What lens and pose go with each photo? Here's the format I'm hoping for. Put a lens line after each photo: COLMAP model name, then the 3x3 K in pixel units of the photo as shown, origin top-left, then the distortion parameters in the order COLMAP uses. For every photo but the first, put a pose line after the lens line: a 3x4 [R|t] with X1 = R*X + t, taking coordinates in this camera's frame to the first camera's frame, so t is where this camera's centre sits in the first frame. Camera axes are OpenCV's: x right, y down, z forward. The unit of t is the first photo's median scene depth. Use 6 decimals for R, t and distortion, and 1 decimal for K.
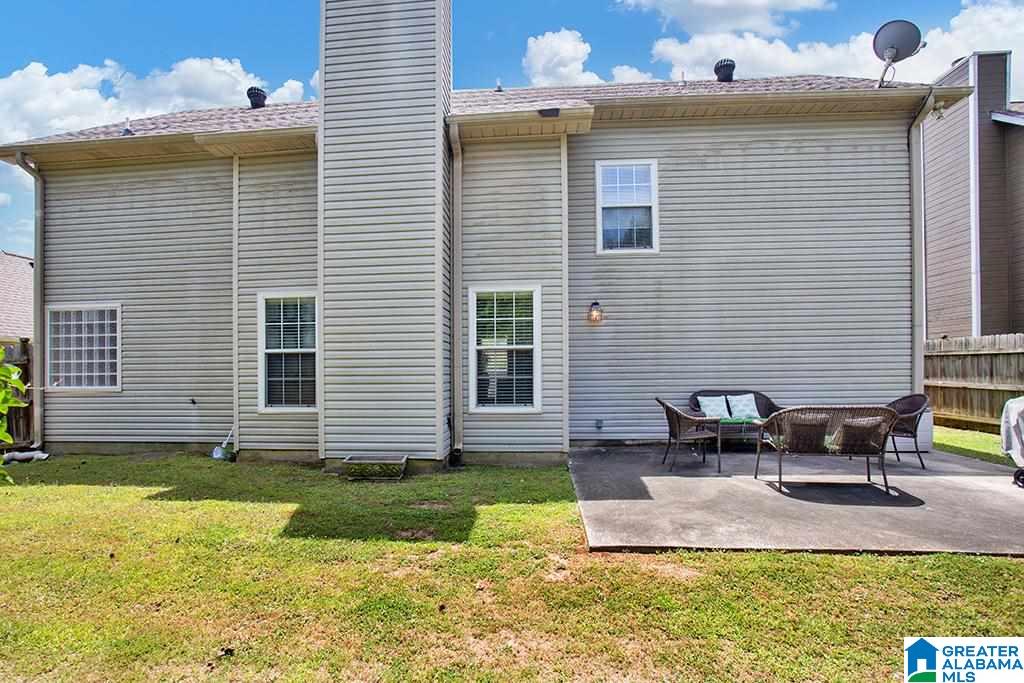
lens RADIAL K [[496.1, 0, 489.2], [0, 496.1, 372.4], [0, 0, 1]] dist [-0.004140, 0.000494]
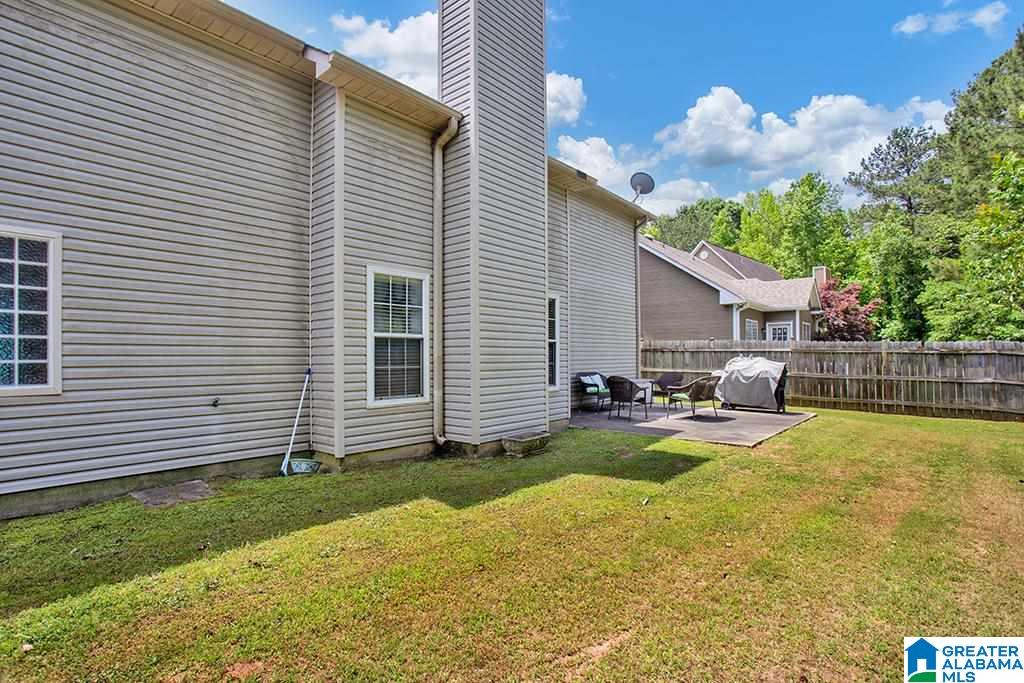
lens RADIAL K [[496.1, 0, 521.9], [0, 496.1, 342.7], [0, 0, 1]] dist [-0.004140, 0.000494]
pose [[0.570965, 0.023595, 0.820635, -1.014515], [-0.011003, 0.999717, -0.021089, -0.014122], [-0.820901, 0.003011, 0.571063, 0.305596]]
